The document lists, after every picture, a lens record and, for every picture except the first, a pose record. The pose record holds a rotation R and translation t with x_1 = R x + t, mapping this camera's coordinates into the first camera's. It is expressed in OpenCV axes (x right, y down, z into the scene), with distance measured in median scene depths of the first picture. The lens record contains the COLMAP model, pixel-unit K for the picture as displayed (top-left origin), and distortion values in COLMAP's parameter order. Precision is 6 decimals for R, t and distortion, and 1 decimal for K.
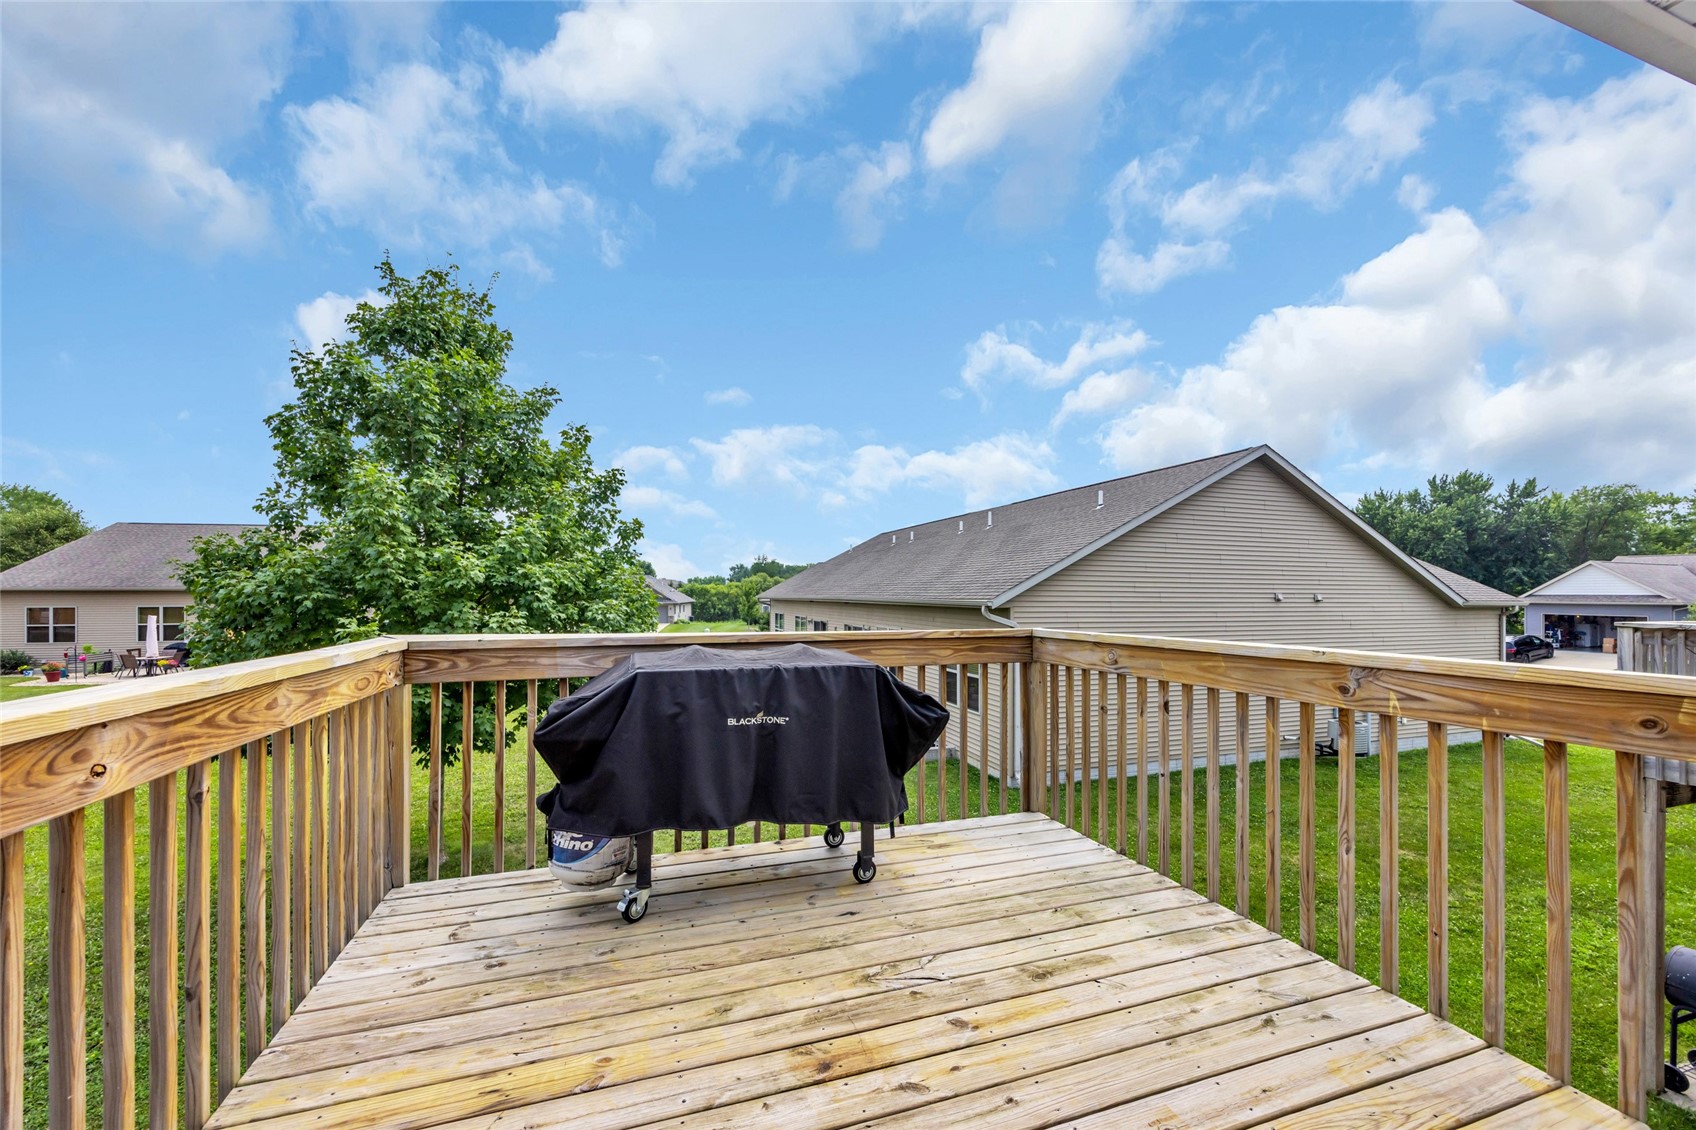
lens RADIAL K [[666.2, 0, 854.1], [0, 666.2, 592.2], [0, 0, 1]] dist [-0.001265, -0.000013]
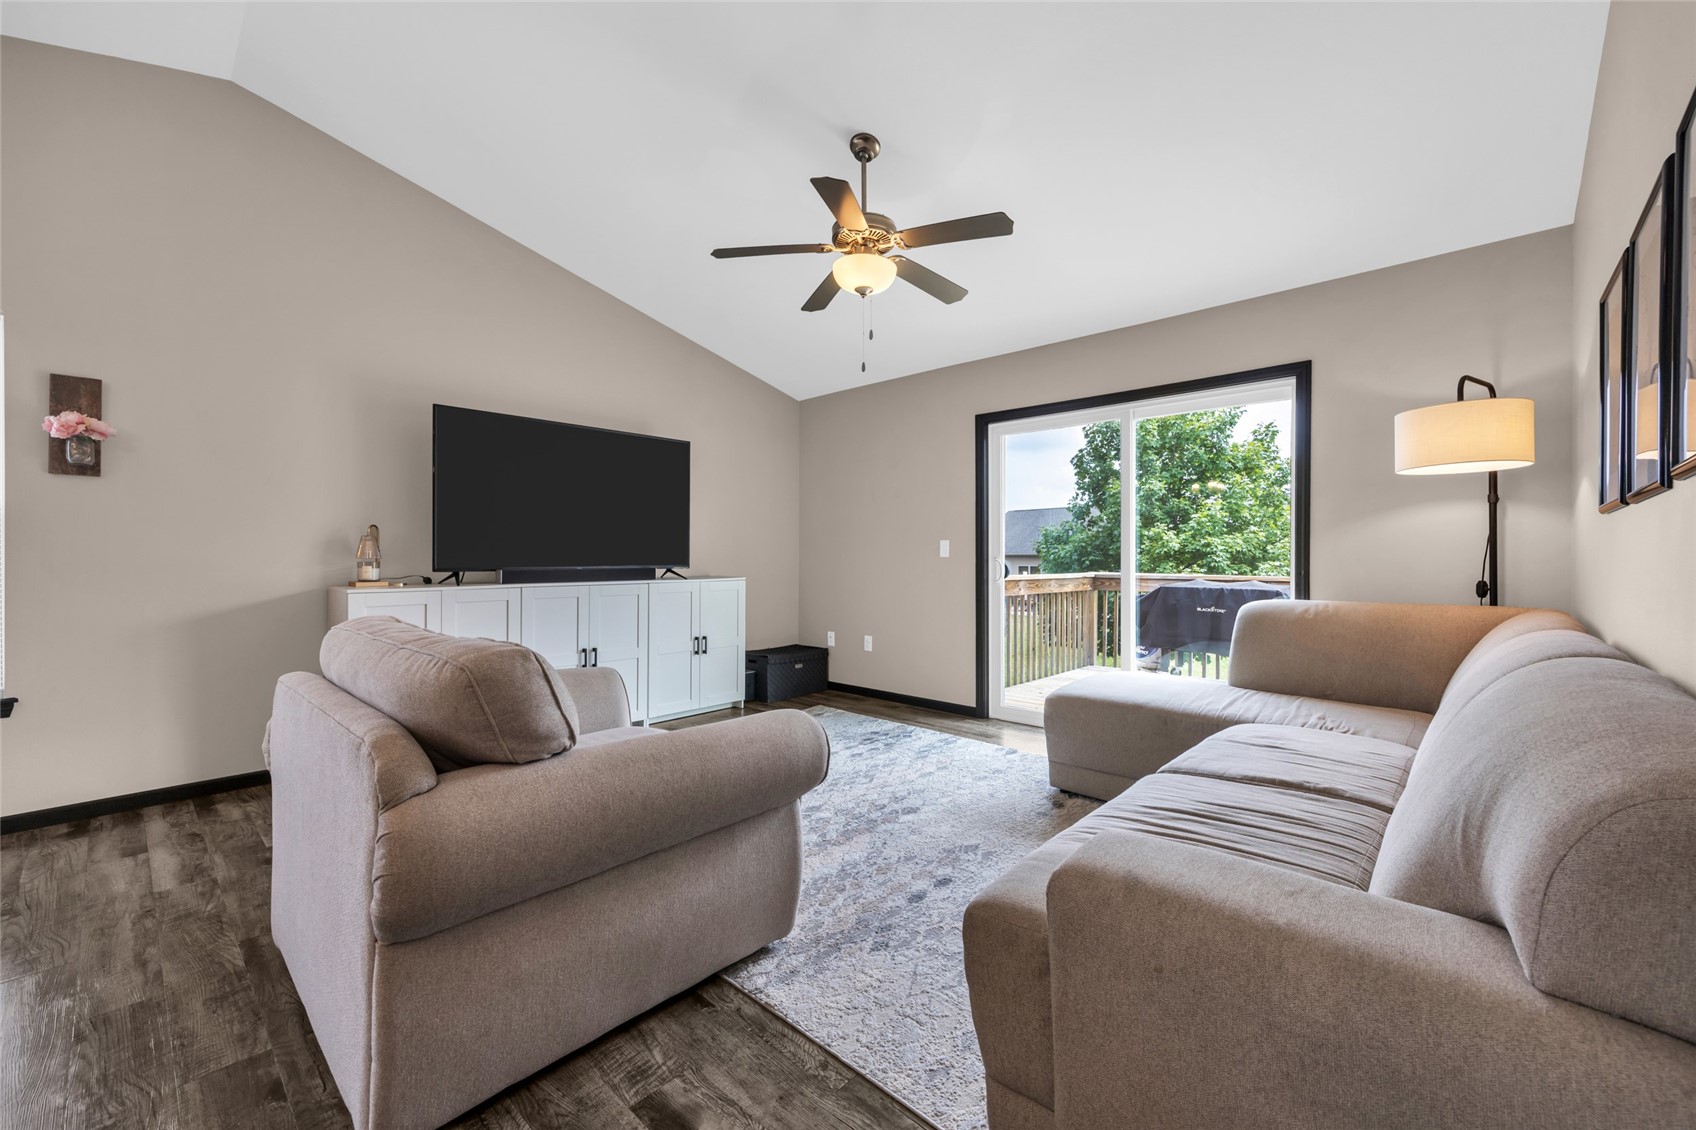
lens RADIAL K [[667.0, 0, 845.4], [0, 667.0, 558.3], [0, 0, 1]] dist [-0.000089, -0.000008]
pose [[0.476494, 0.000716, -0.879177, 0.401534], [0.001093, 0.999998, 0.001407, 0.001639], [0.879177, -0.001632, 0.476492, -0.385301]]
